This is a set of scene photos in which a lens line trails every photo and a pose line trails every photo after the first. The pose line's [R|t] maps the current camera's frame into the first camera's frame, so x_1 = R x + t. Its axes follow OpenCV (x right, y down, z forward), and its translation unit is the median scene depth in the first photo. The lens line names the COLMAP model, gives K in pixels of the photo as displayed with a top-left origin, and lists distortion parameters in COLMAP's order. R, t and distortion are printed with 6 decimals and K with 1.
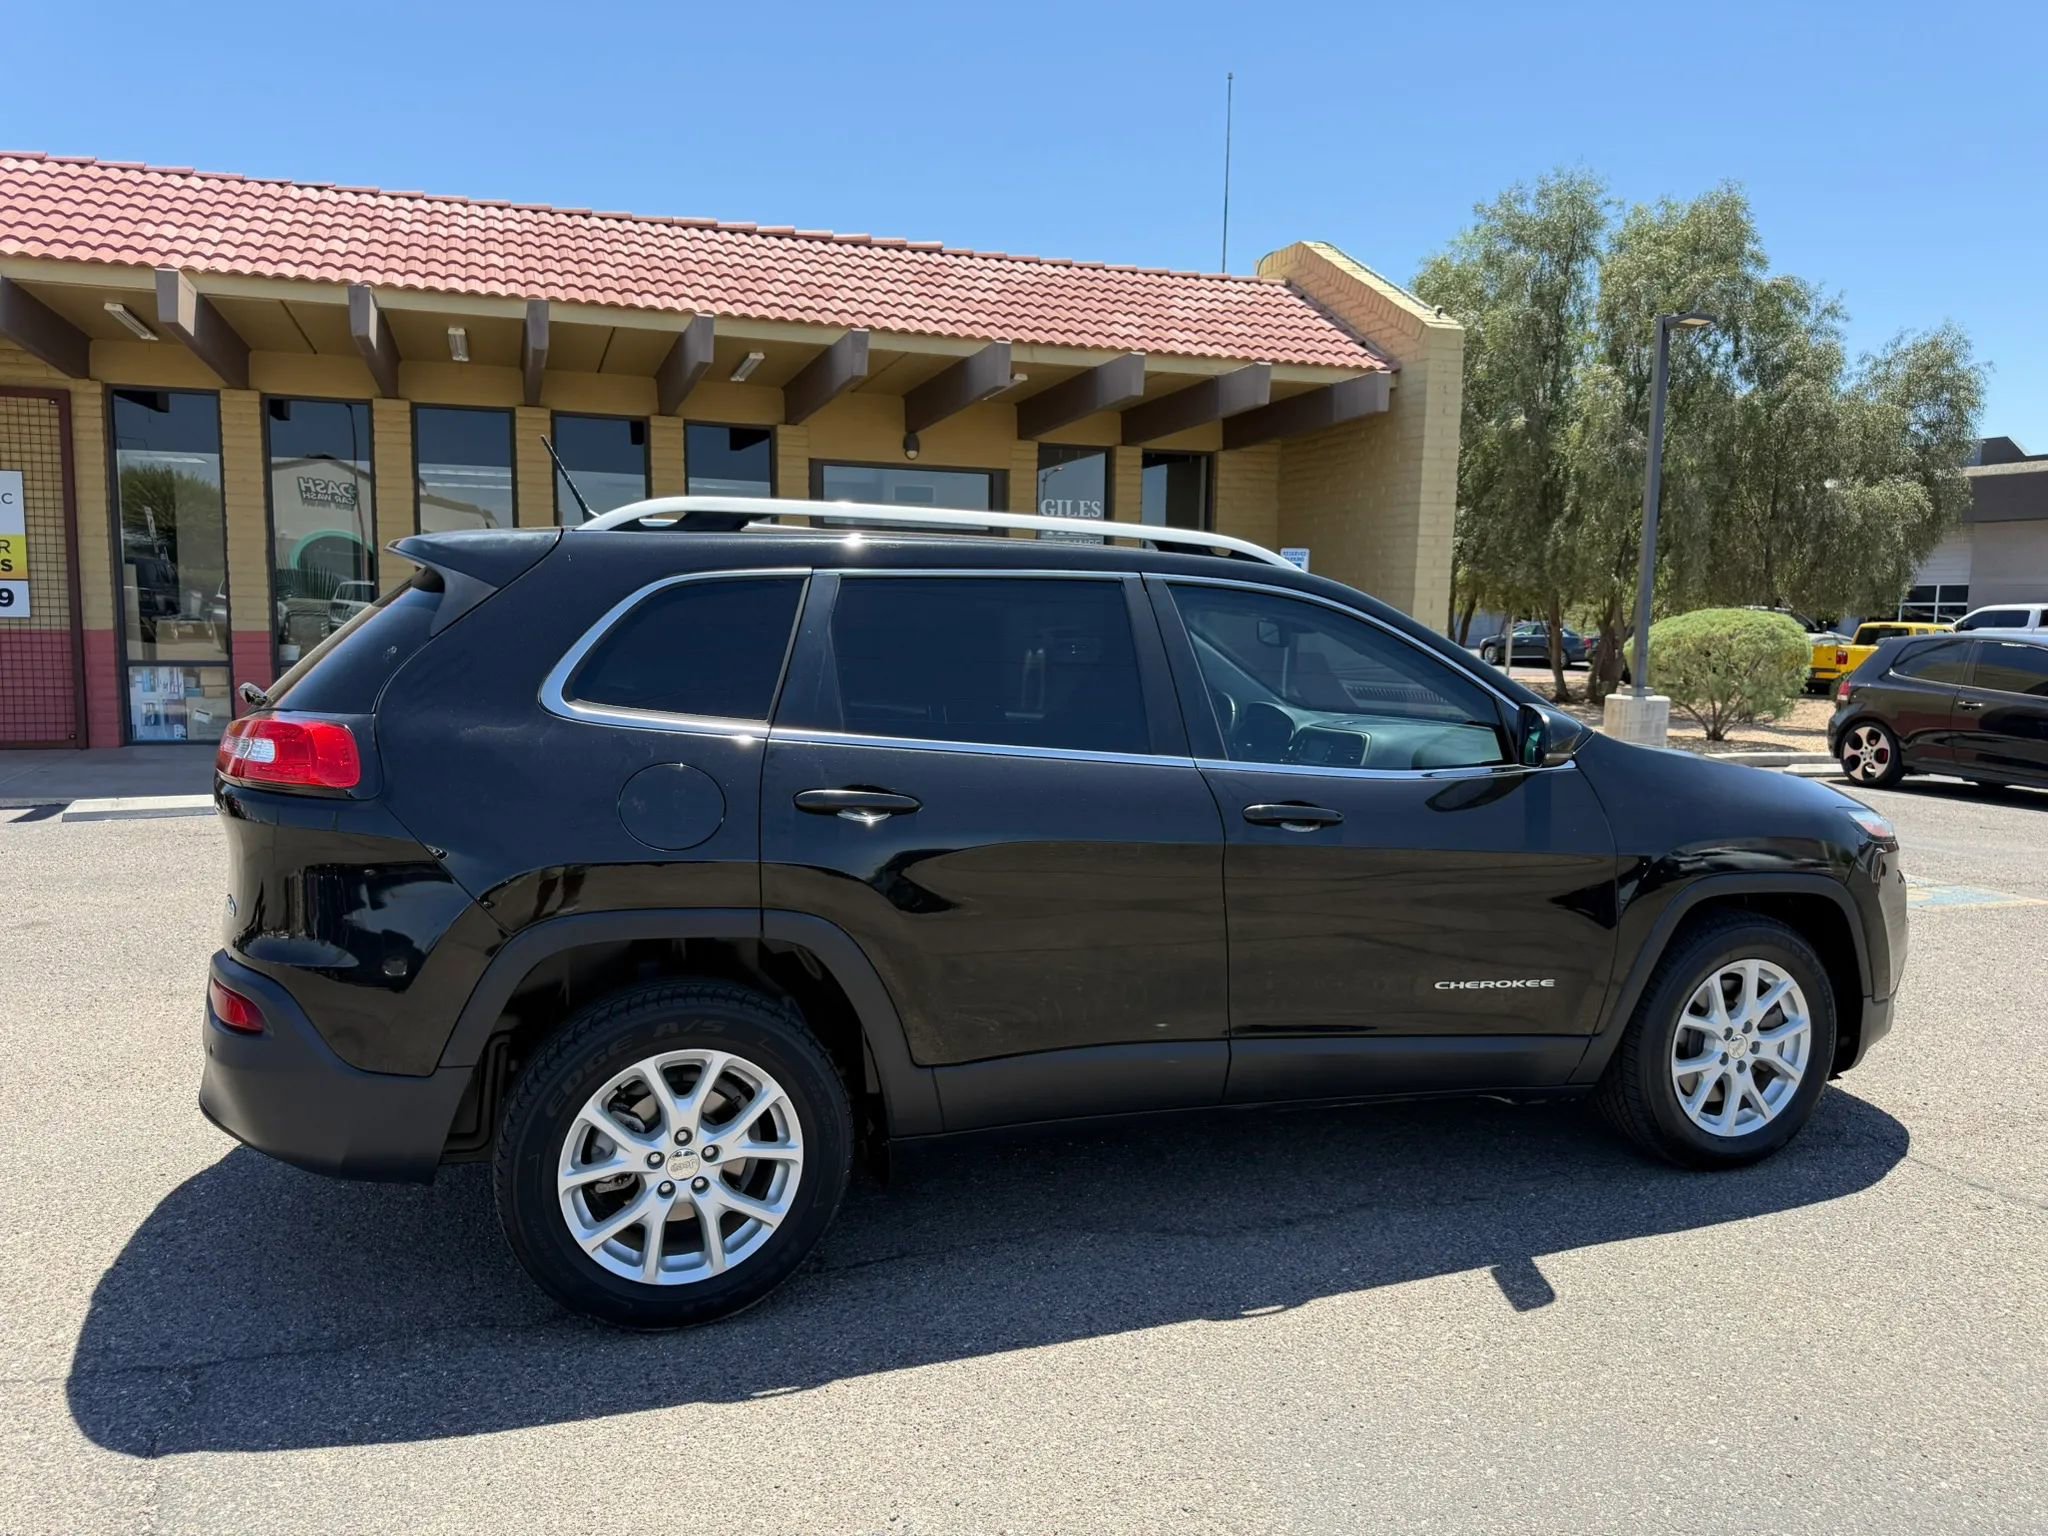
lens RADIAL K [[1456.0, 0, 1020.5], [0, 1456.0, 781.2], [0, 0, 1]] dist [0.026833, -0.031531]
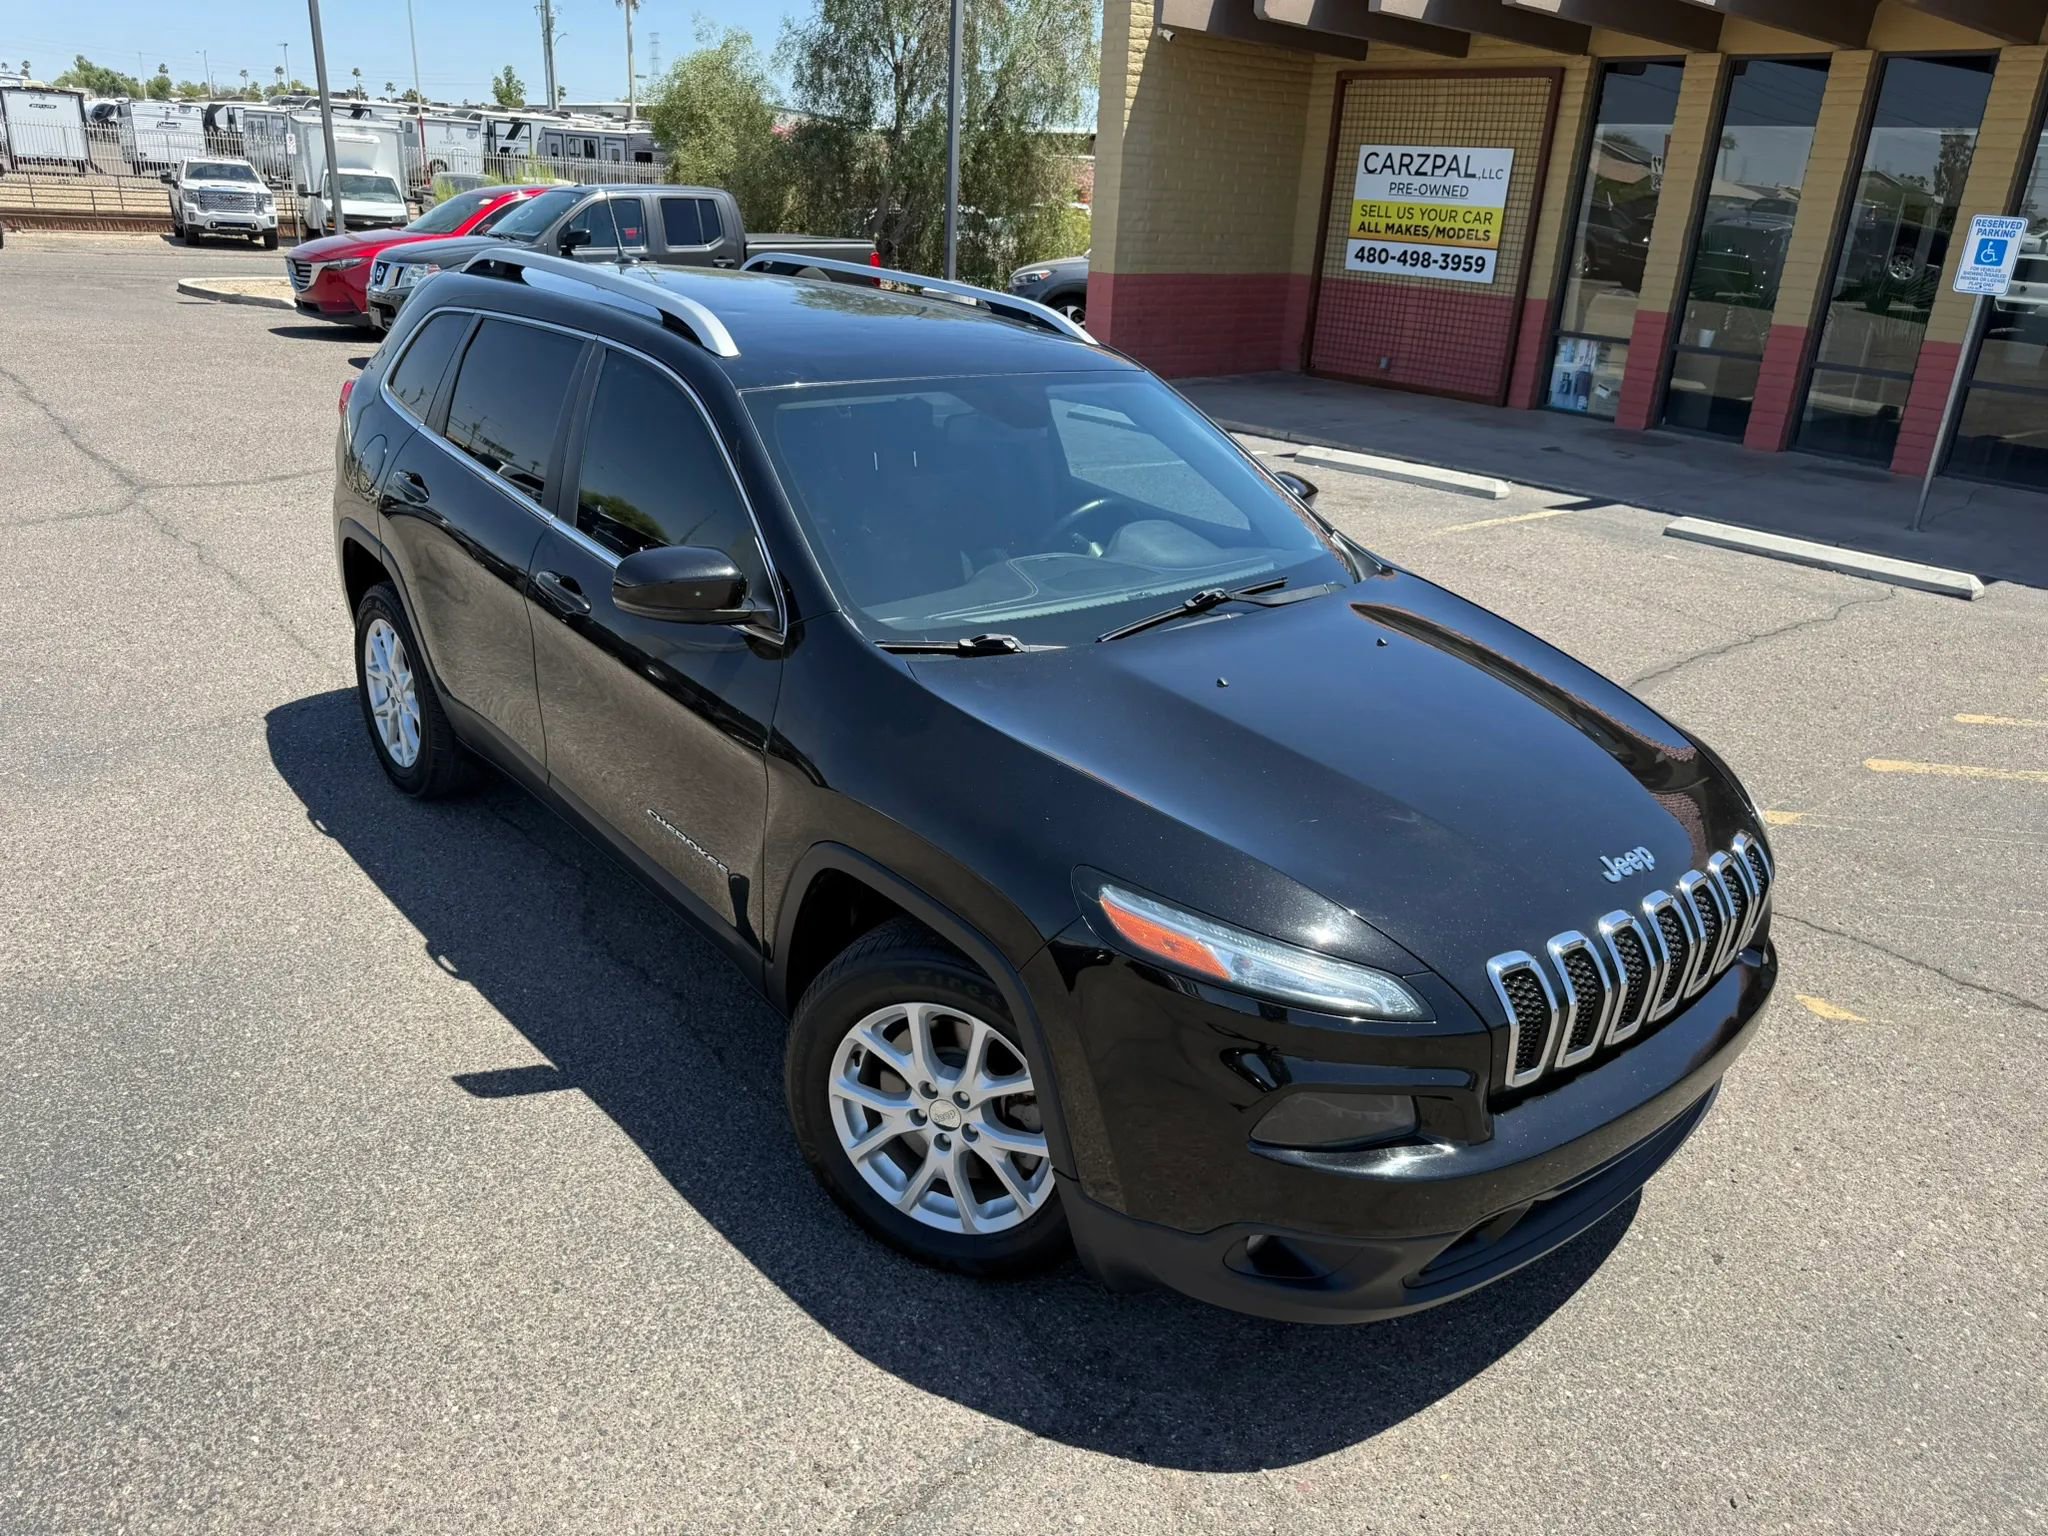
lens RADIAL K [[1456.0, 0, 1012.6], [0, 1456.0, 755.5], [0, 0, 1]] dist [0.026833, -0.031531]
pose [[0.344622, 0.344243, -0.873346, 1.065776], [-0.154909, 0.938436, 0.308773, -0.202237], [0.925872, 0.028879, 0.376732, 0.771479]]
